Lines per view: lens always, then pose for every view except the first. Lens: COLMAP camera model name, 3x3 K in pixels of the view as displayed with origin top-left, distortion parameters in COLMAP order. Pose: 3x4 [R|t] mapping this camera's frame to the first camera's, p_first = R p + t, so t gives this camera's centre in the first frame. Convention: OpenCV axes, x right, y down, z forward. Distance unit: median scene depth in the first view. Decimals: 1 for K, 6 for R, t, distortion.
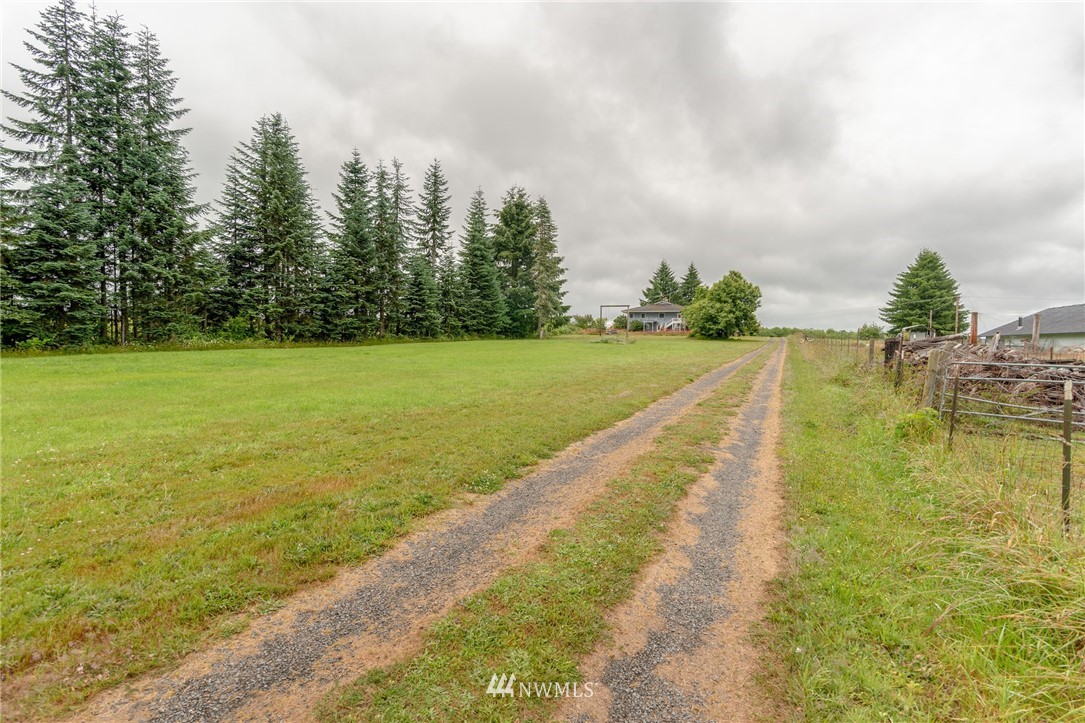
lens RADIAL K [[525.0, 0, 540.5], [0, 525.0, 363.2], [0, 0, 1]] dist [0.016728, -0.000074]
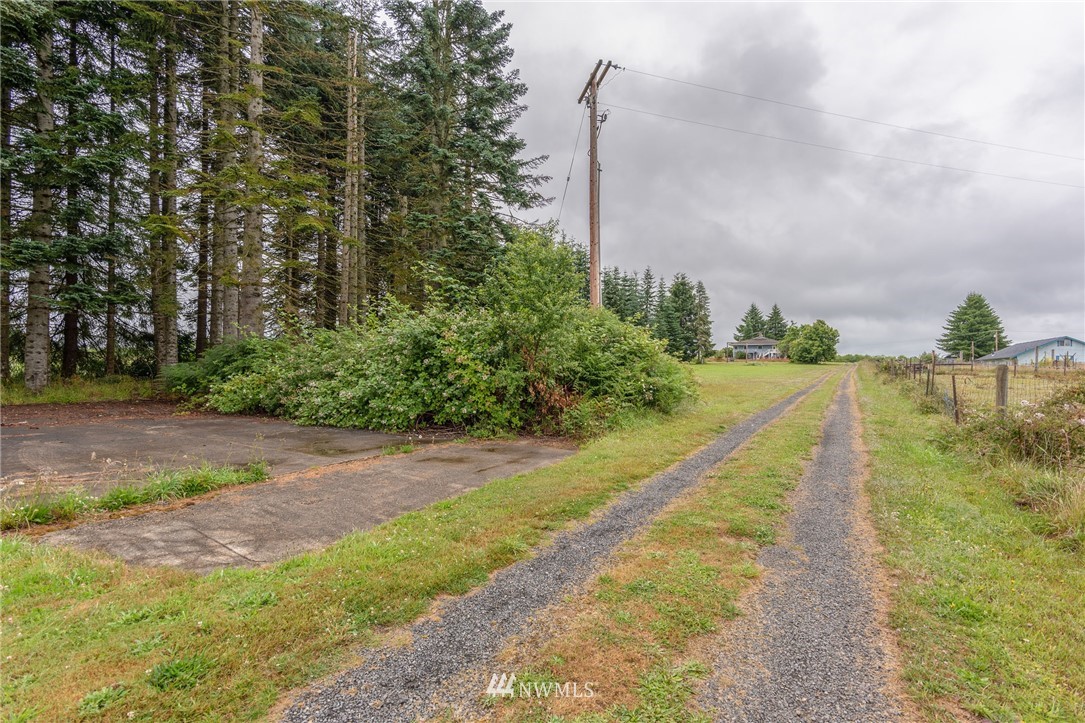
lens RADIAL K [[525.0, 0, 540.5], [0, 525.0, 363.2], [0, 0, 1]] dist [0.016728, -0.000074]
pose [[0.994162, -0.008007, -0.107604, -0.177014], [0.002022, 0.998450, -0.055614, 0.023654], [0.107883, 0.055071, 0.992637, -0.389310]]
